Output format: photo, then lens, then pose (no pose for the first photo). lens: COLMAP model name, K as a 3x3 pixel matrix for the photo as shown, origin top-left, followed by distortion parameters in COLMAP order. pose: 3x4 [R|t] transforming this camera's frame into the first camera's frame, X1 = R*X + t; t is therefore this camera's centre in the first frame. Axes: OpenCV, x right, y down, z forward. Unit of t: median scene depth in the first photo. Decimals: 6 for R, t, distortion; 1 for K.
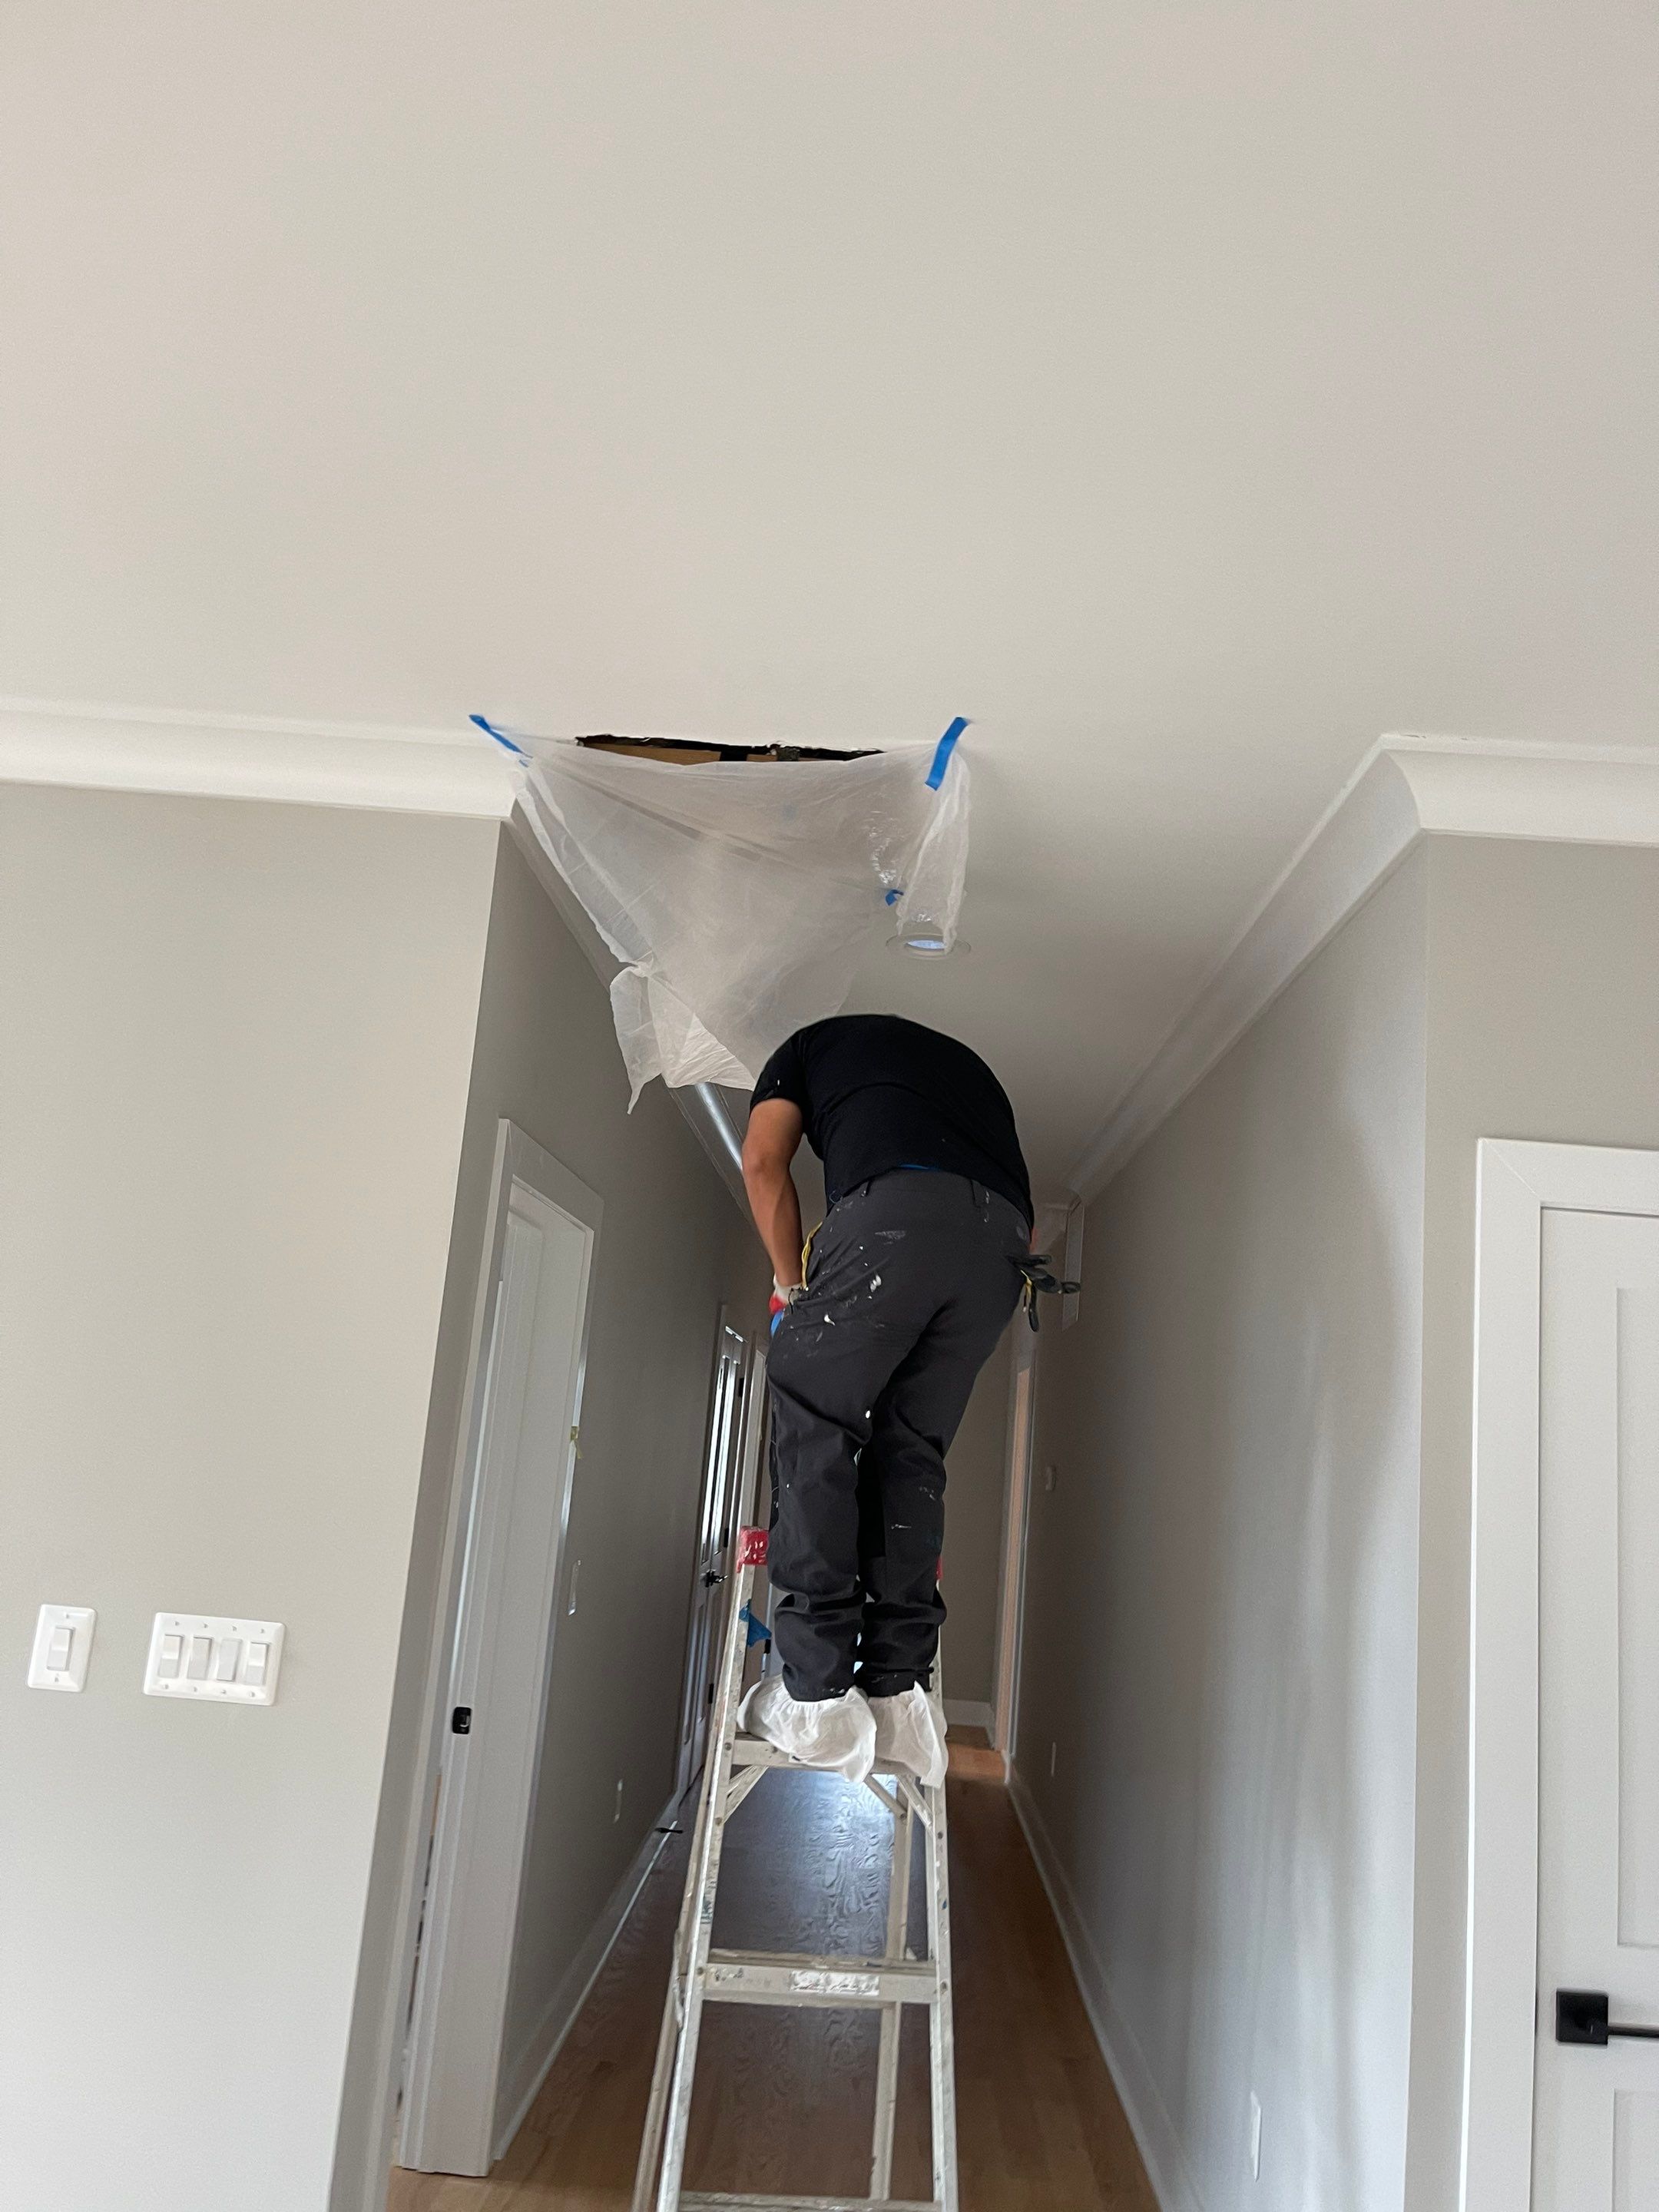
lens RADIAL K [[1886.3, 0, 829.5], [0, 1886.3, 1106.0], [0, 0, 1]] dist [-0.004617, -0.000070]
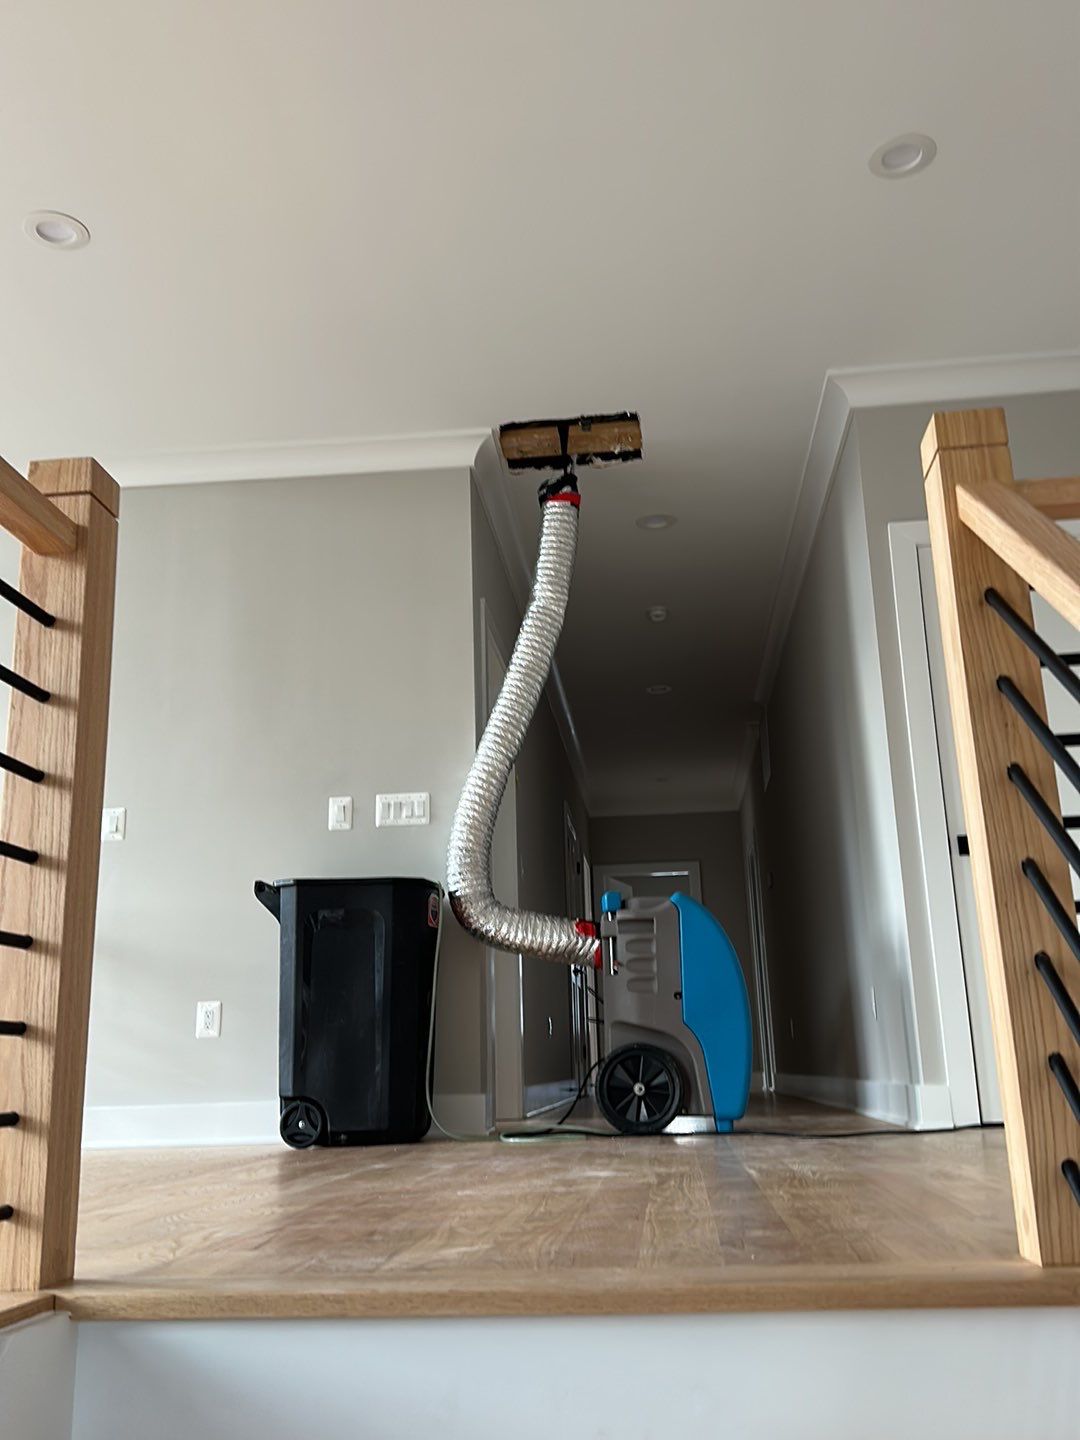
lens RADIAL K [[1275.7, 0, 540.0], [0, 1275.7, 720.0], [0, 0, 1]] dist [0.005587, 0.001762]
pose [[0.990312, -0.130023, -0.048751, -0.054510], [0.127205, 0.990235, -0.057033, 0.293955], [0.055690, 0.050279, 0.997181, -0.642563]]
